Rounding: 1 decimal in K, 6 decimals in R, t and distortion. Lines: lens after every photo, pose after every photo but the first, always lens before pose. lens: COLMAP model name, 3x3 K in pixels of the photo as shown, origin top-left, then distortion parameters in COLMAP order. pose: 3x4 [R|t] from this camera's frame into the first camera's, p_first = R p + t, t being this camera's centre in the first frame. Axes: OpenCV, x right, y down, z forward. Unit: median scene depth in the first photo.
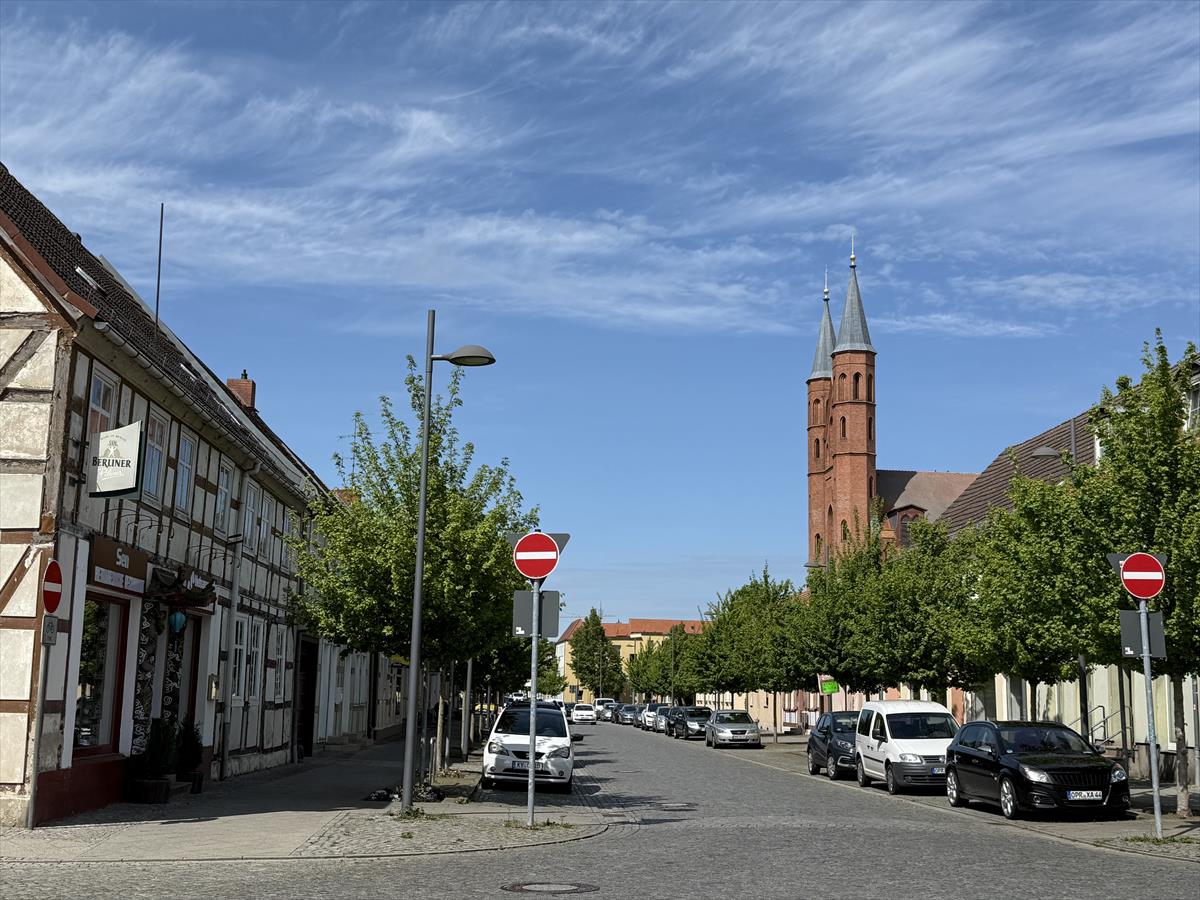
lens RADIAL K [[1482.6, 0, 600.0], [0, 1482.6, 450.0], [0, 0, 1]] dist [0.274968, -0.756045]
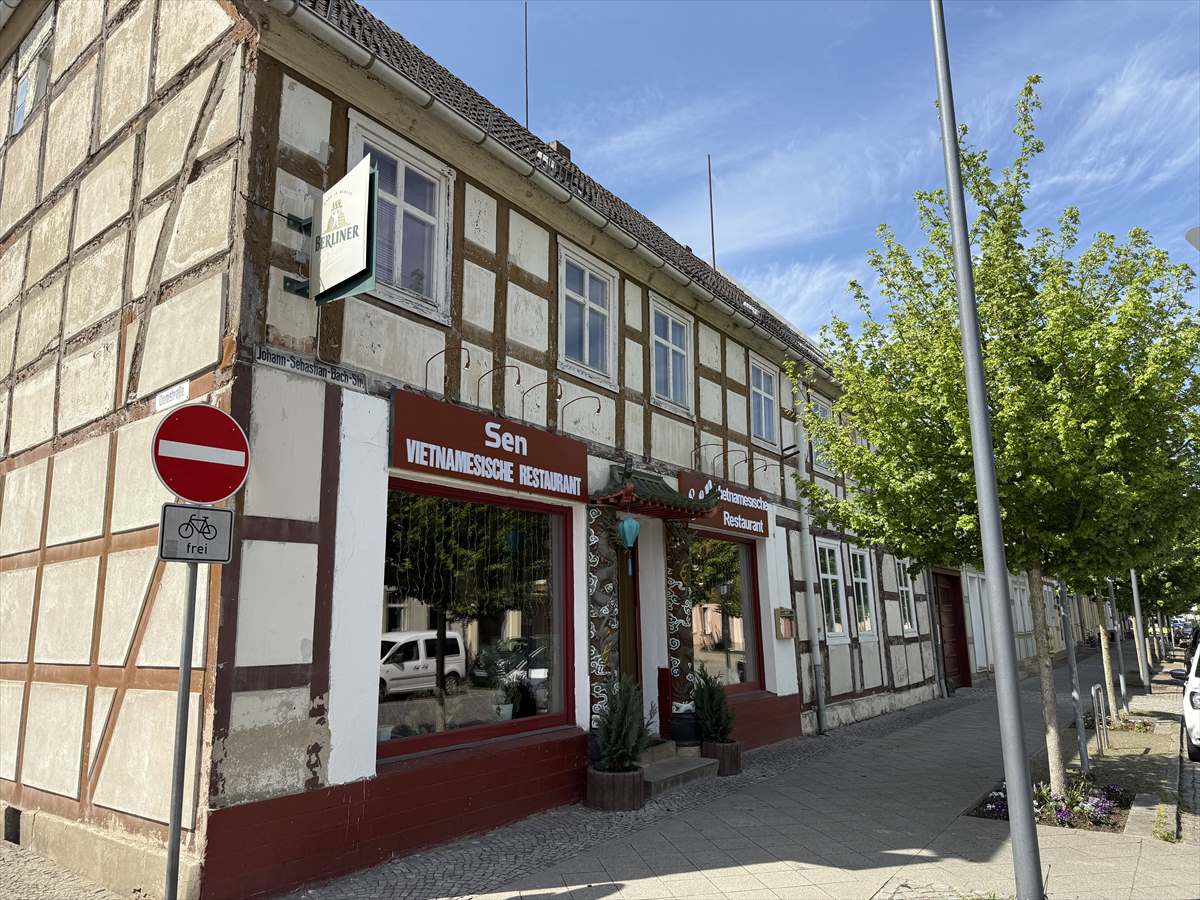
lens RADIAL K [[839.6, 0, 600.0], [0, 839.6, 450.0], [0, 0, 1]] dist [0.113653, -0.171961]
pose [[0.801465, -0.156468, -0.577210, -0.058251], [0.131743, 0.987650, -0.084801, 0.101083], [0.583350, -0.008078, 0.812181, 0.638273]]
